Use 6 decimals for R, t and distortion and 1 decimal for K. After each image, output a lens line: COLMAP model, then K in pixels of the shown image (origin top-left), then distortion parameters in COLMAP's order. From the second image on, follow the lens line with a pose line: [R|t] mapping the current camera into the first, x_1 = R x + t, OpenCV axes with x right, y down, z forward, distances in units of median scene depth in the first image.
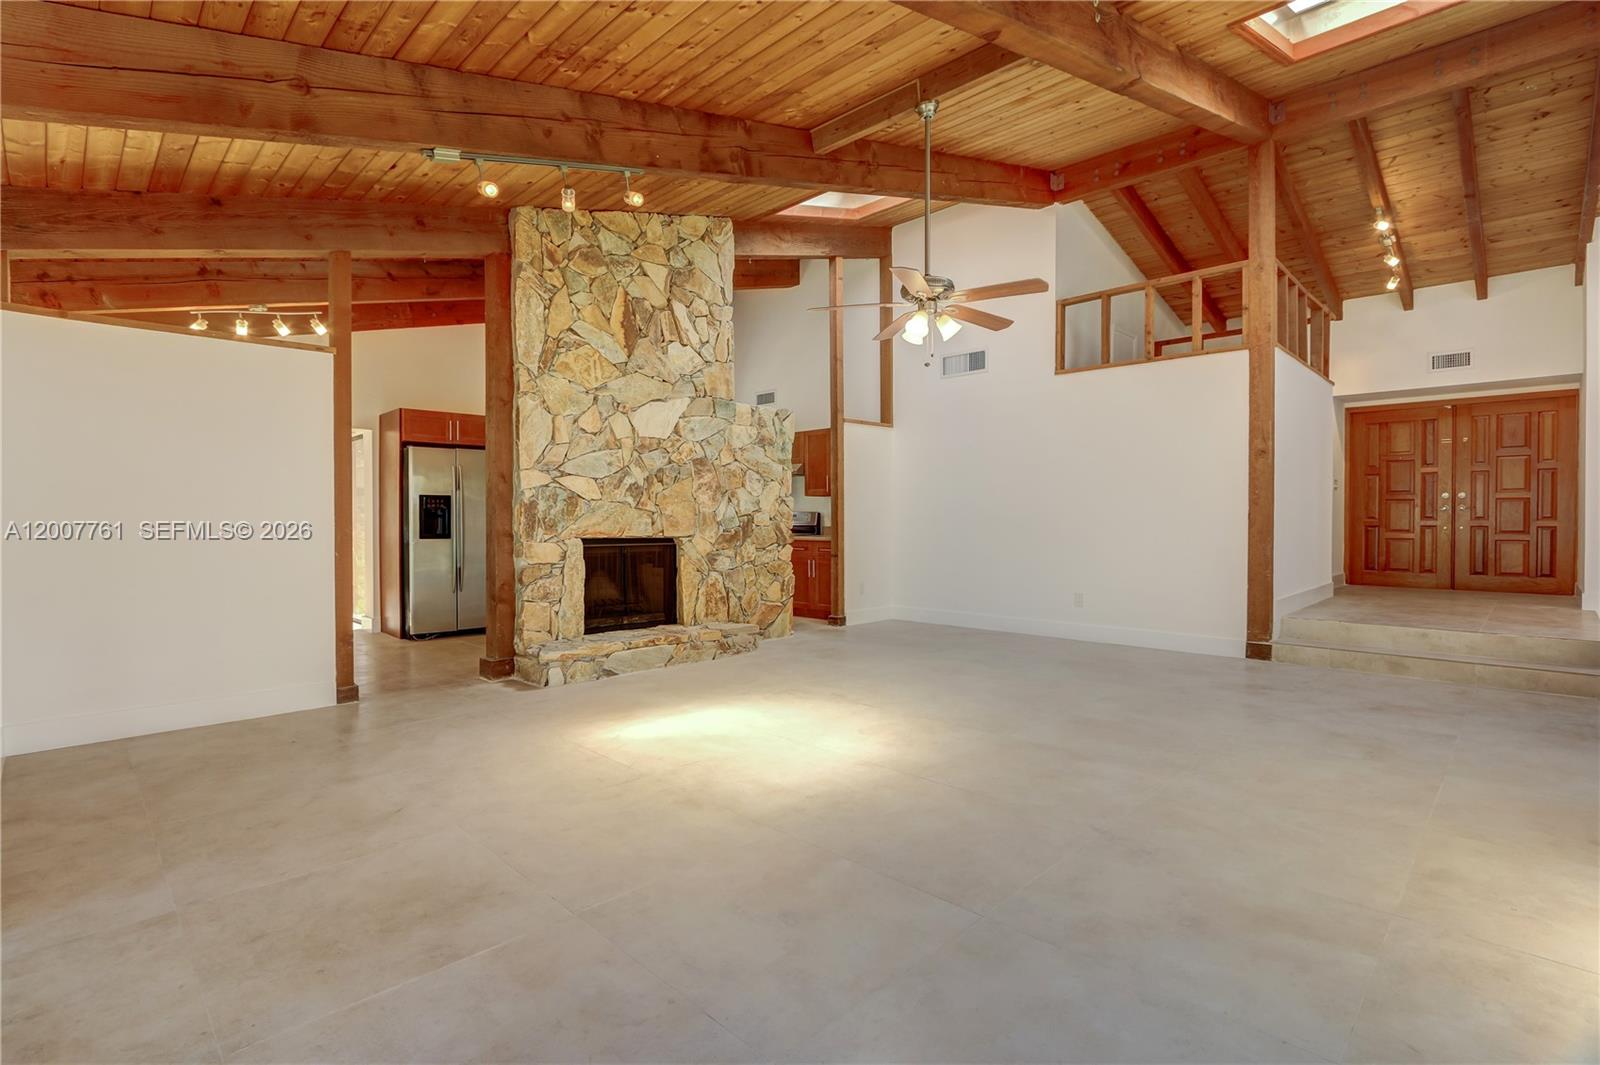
lens RADIAL K [[737.6, 0, 793.0], [0, 737.6, 527.2], [0, 0, 1]] dist [-0.002215, 0.000974]
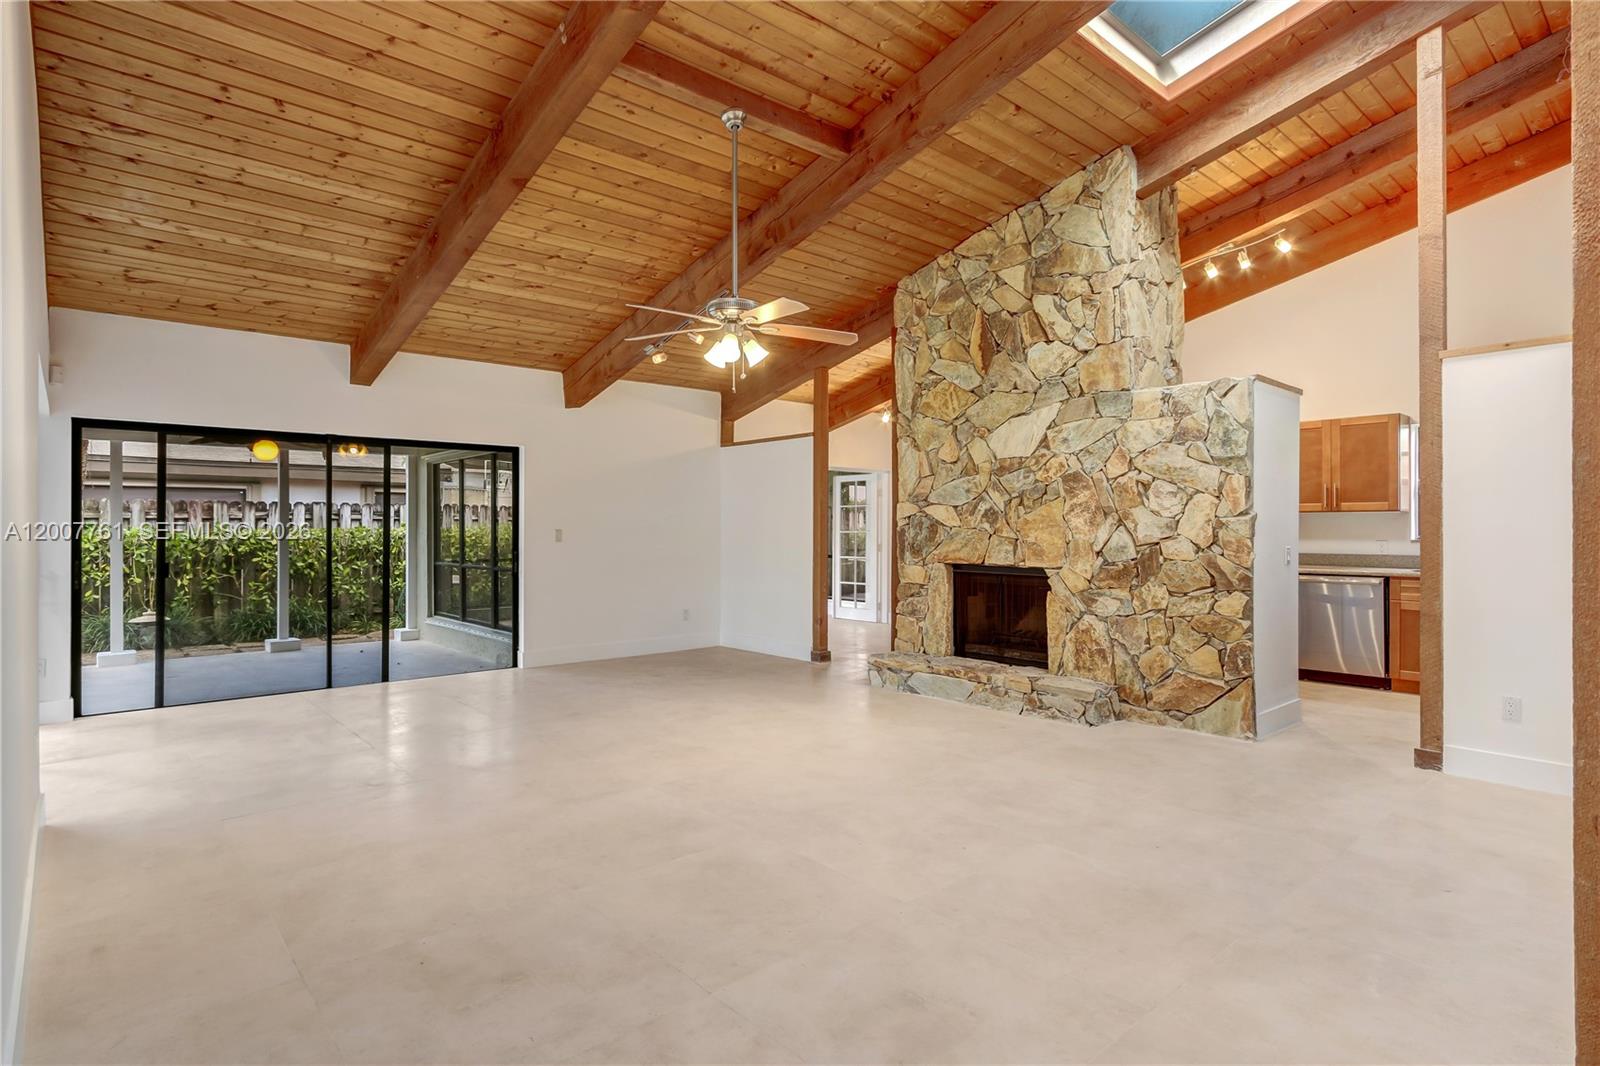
lens RADIAL K [[846.4, 0, 800.5], [0, 846.4, 523.0], [0, 0, 1]] dist [0.003905, 0.000866]
pose [[-0.049388, 0.003386, -0.998774, 0.861269], [-0.005554, 0.999978, 0.003665, -0.042057], [0.998764, 0.005728, -0.049368, 0.781916]]
